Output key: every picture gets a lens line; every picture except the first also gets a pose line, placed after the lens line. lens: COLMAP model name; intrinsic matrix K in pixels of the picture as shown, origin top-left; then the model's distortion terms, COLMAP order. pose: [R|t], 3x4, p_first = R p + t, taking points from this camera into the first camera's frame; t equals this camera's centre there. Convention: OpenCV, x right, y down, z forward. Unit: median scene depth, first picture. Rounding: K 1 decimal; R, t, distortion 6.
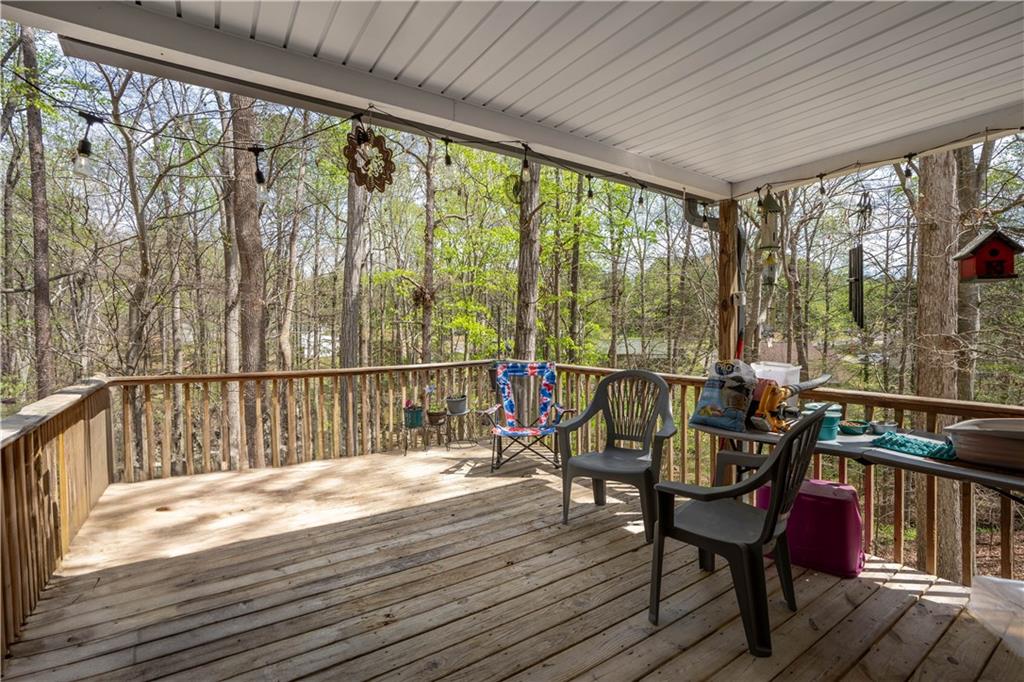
lens RADIAL K [[471.5, 0, 512.0], [0, 471.5, 341.0], [0, 0, 1]] dist [-0.058944, 0.000215]
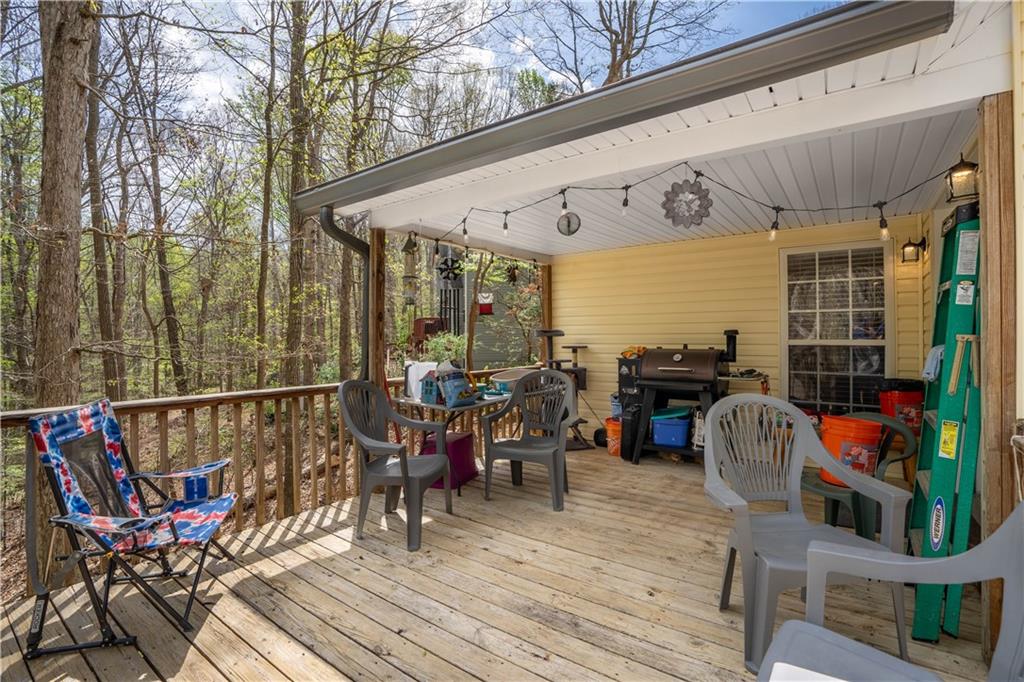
lens RADIAL K [[471.5, 0, 512.0], [0, 471.5, 341.0], [0, 0, 1]] dist [-0.058944, 0.000215]
pose [[-0.338431, -0.002595, 0.940988, -0.630258], [0.036366, 0.999213, 0.015835, -0.014670], [-0.940288, 0.039579, -0.338070, 0.886281]]
